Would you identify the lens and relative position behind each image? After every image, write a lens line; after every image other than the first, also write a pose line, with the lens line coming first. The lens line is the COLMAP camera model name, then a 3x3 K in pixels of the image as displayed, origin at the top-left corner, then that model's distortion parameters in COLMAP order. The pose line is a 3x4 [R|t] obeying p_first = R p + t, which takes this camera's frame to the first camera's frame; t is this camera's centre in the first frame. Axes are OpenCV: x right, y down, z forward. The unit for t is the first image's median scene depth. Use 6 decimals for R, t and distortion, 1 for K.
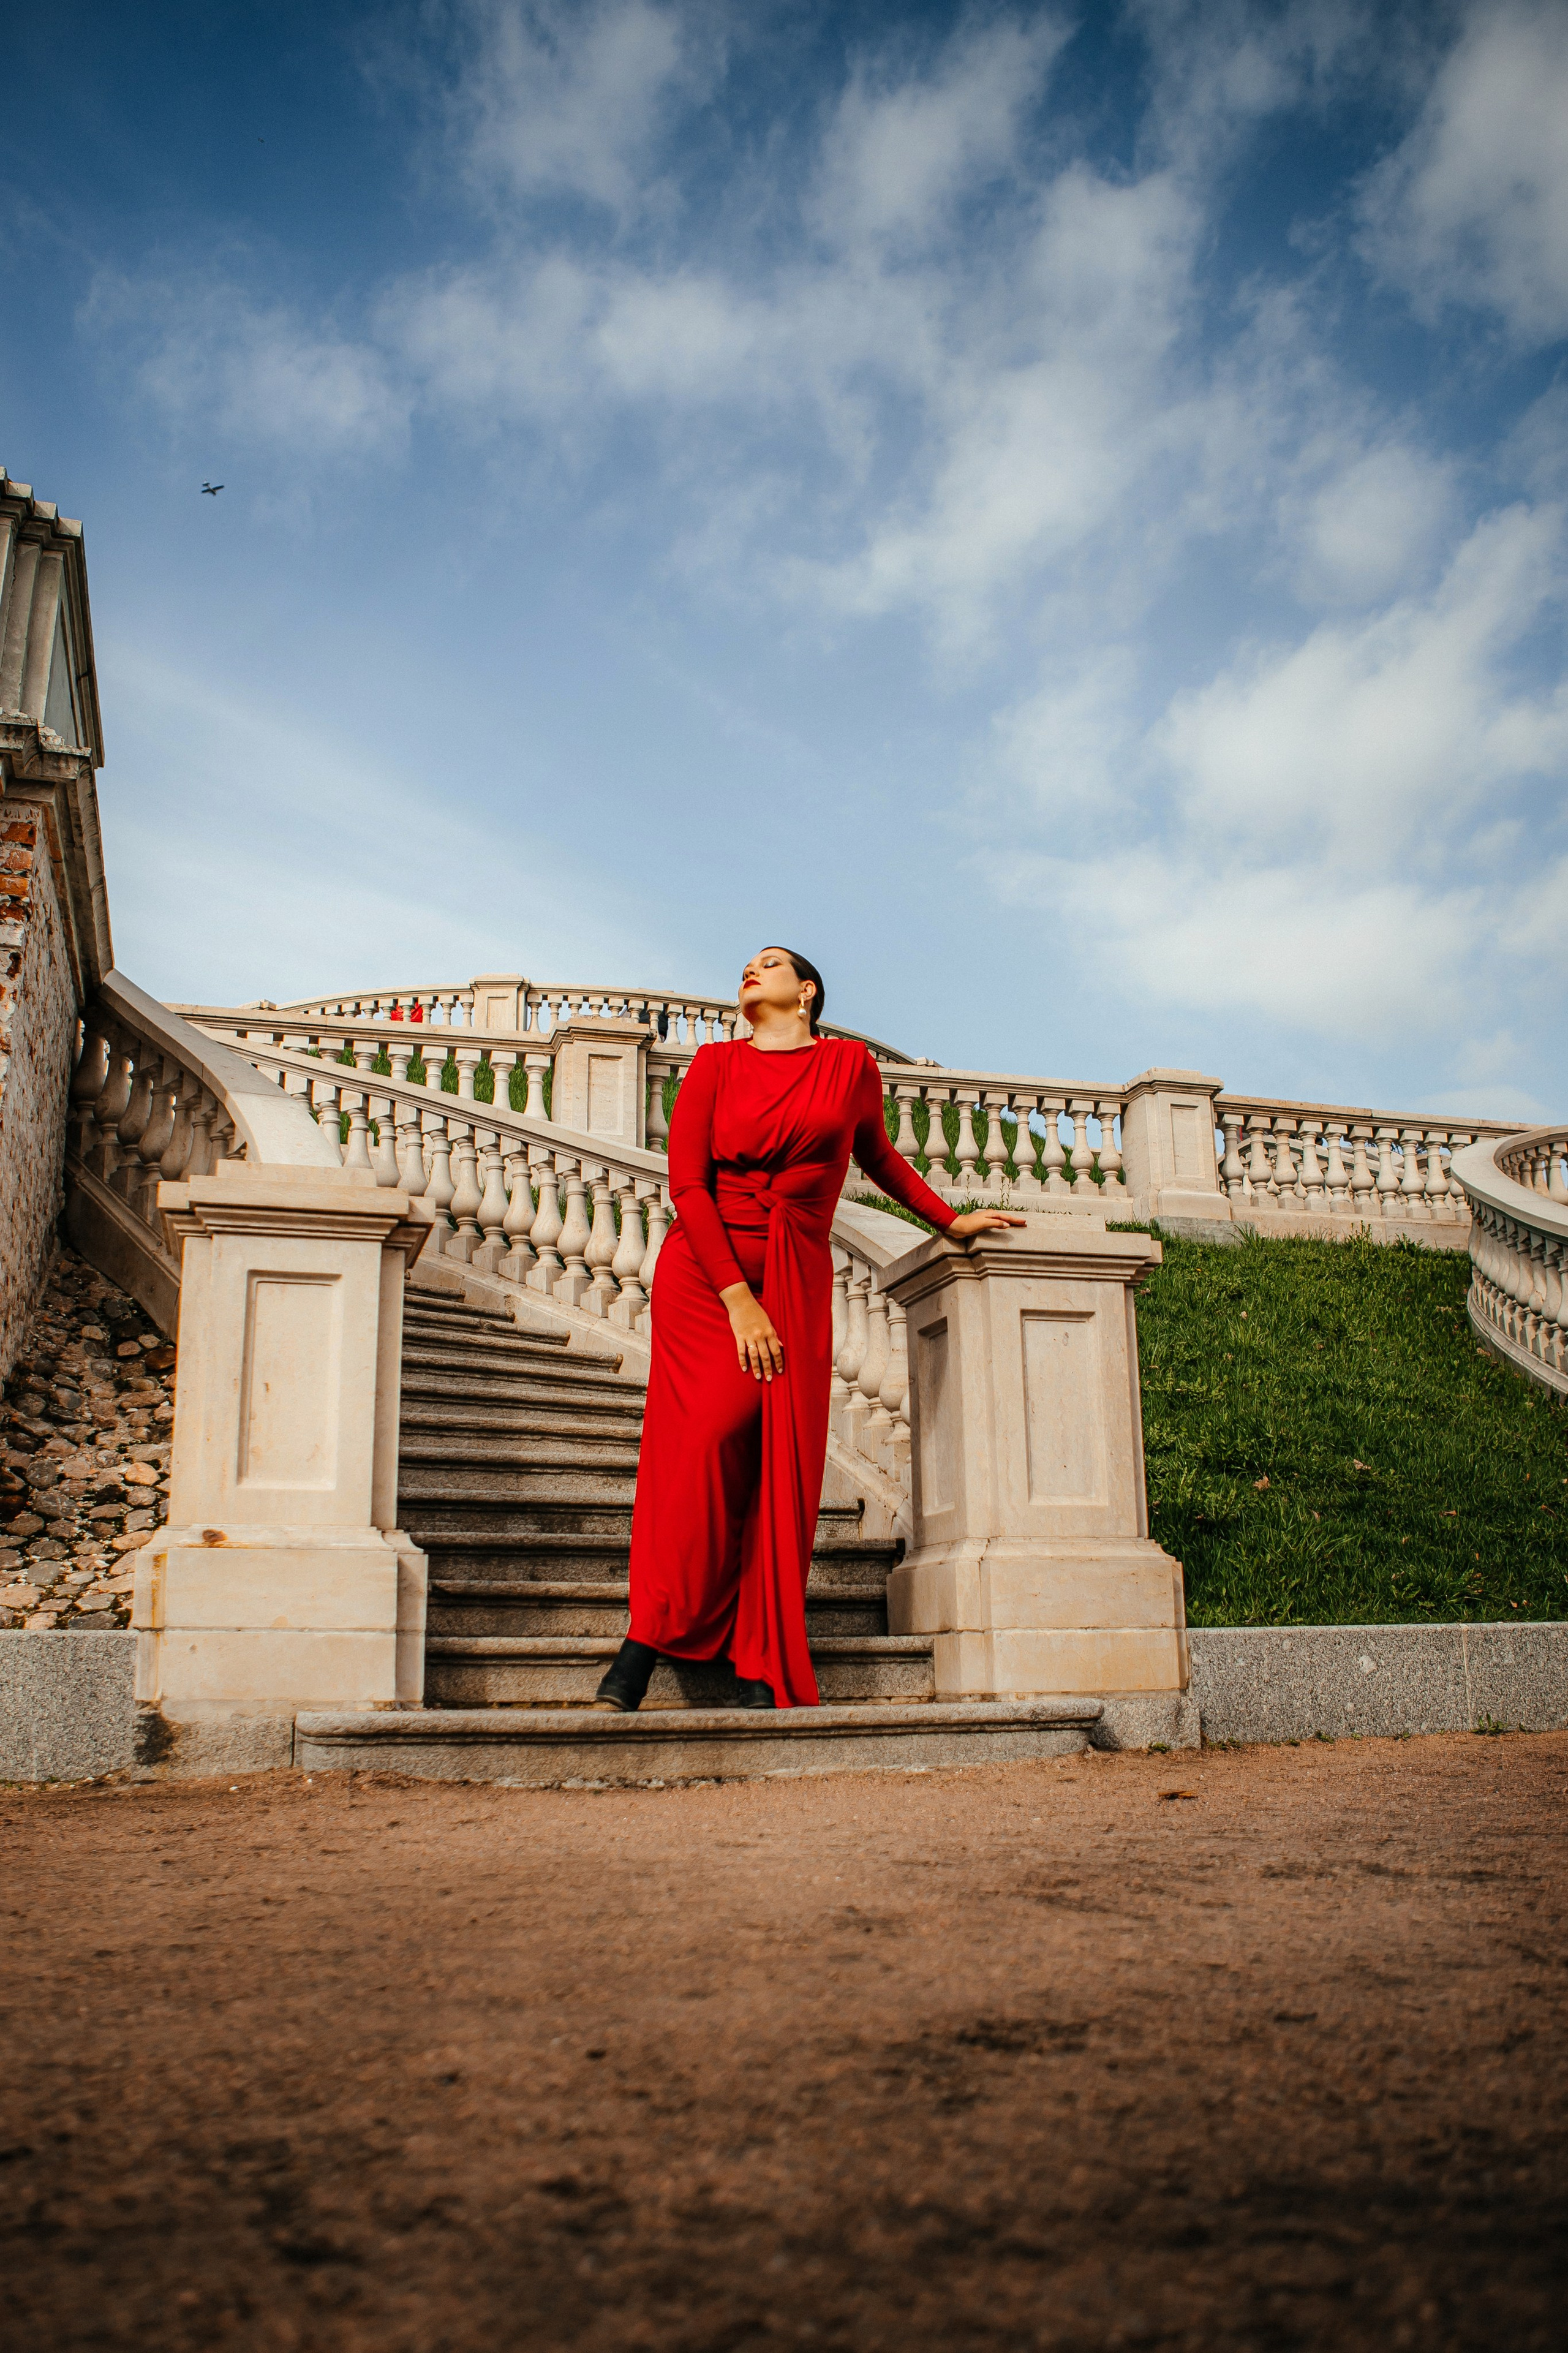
lens RADIAL K [[1680.5, 0, 784.0], [0, 1680.5, 1176.5], [0, 0, 1]] dist [-0.100164, 0.068351]
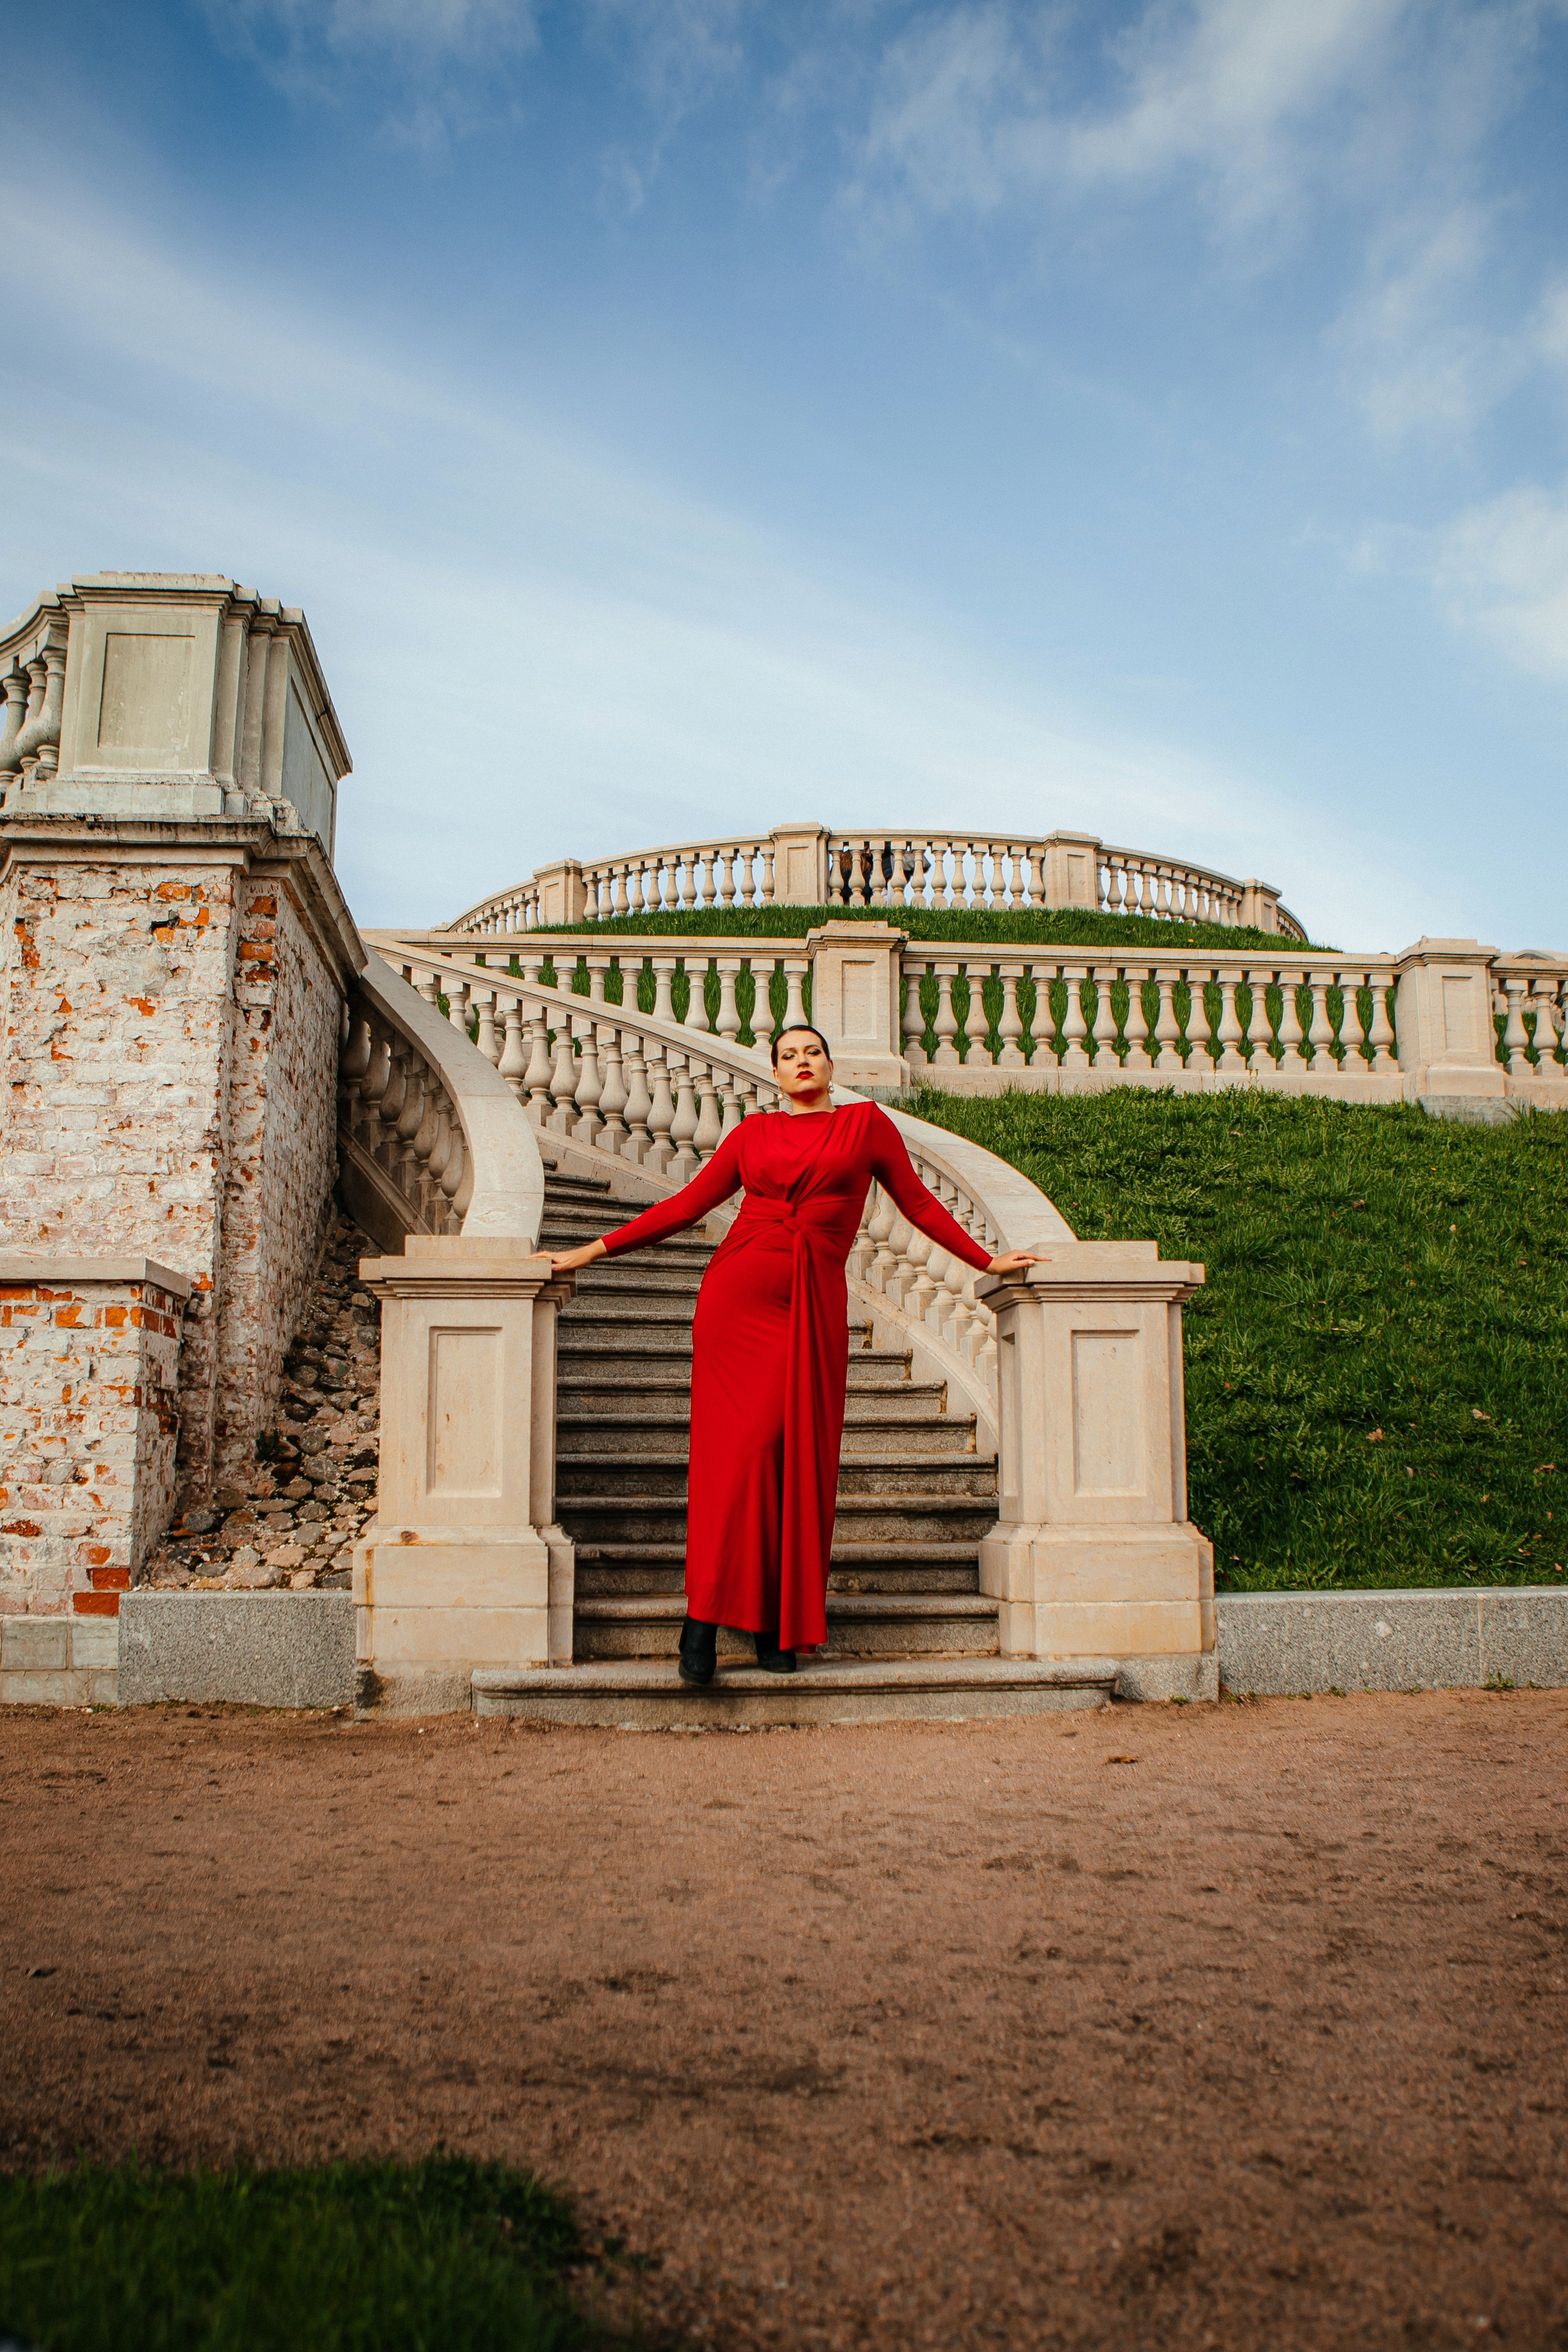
lens RADIAL K [[1703.8, 0, 821.4], [0, 1703.8, 1176.5], [0, 0, 1]] dist [-0.090169, 0.066610]
pose [[0.986662, -0.022066, -0.161281, 0.161022], [0.036395, 0.995593, 0.086434, -0.136833], [0.158663, -0.091151, 0.983116, -0.192904]]
